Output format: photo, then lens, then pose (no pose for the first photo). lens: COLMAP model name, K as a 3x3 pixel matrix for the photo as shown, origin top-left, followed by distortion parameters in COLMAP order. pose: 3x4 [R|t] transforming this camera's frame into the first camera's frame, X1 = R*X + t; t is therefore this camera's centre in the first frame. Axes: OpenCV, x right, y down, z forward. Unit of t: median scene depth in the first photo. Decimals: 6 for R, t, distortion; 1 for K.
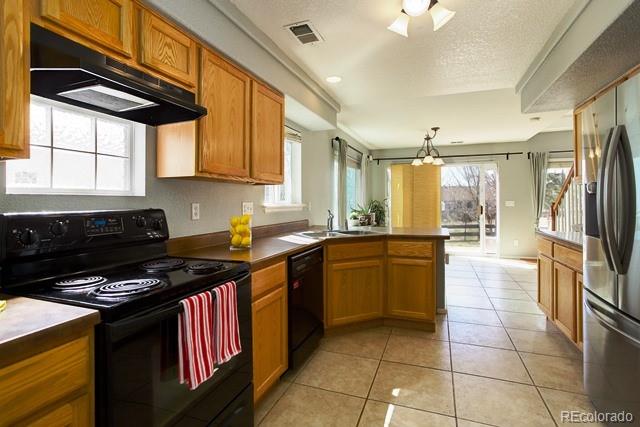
lens RADIAL K [[310.5, 0, 324.5], [0, 310.5, 199.7], [0, 0, 1]] dist [-0.015850, 0.005615]
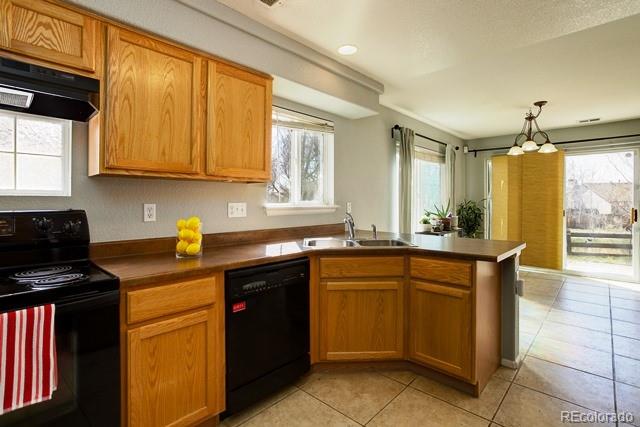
lens RADIAL K [[310.5, 0, 332.1], [0, 310.5, 199.0], [0, 0, 1]] dist [-0.015850, 0.005615]
pose [[0.929224, 0.003268, -0.369503, 0.328299], [-0.003611, 0.999993, -0.000237, -0.003371], [0.369500, 0.001555, 0.929229, 0.273181]]
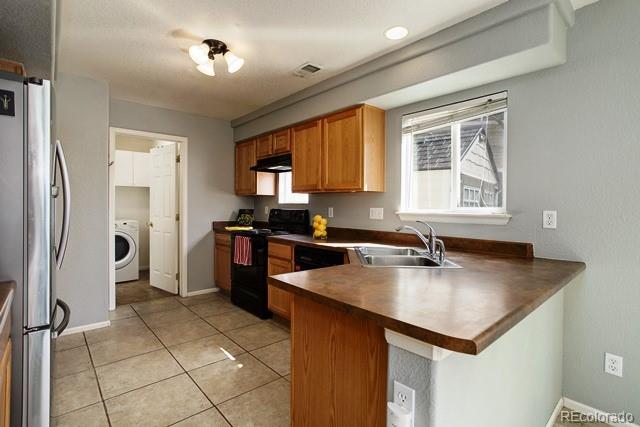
lens RADIAL K [[310.5, 0, 317.1], [0, 310.5, 207.8], [0, 0, 1]] dist [-0.015850, 0.005615]
pose [[-0.461664, 0.012426, -0.886968, 0.826946], [-0.000954, 0.999894, 0.014504, -0.007014], [0.887054, 0.007542, -0.461604, 1.311121]]
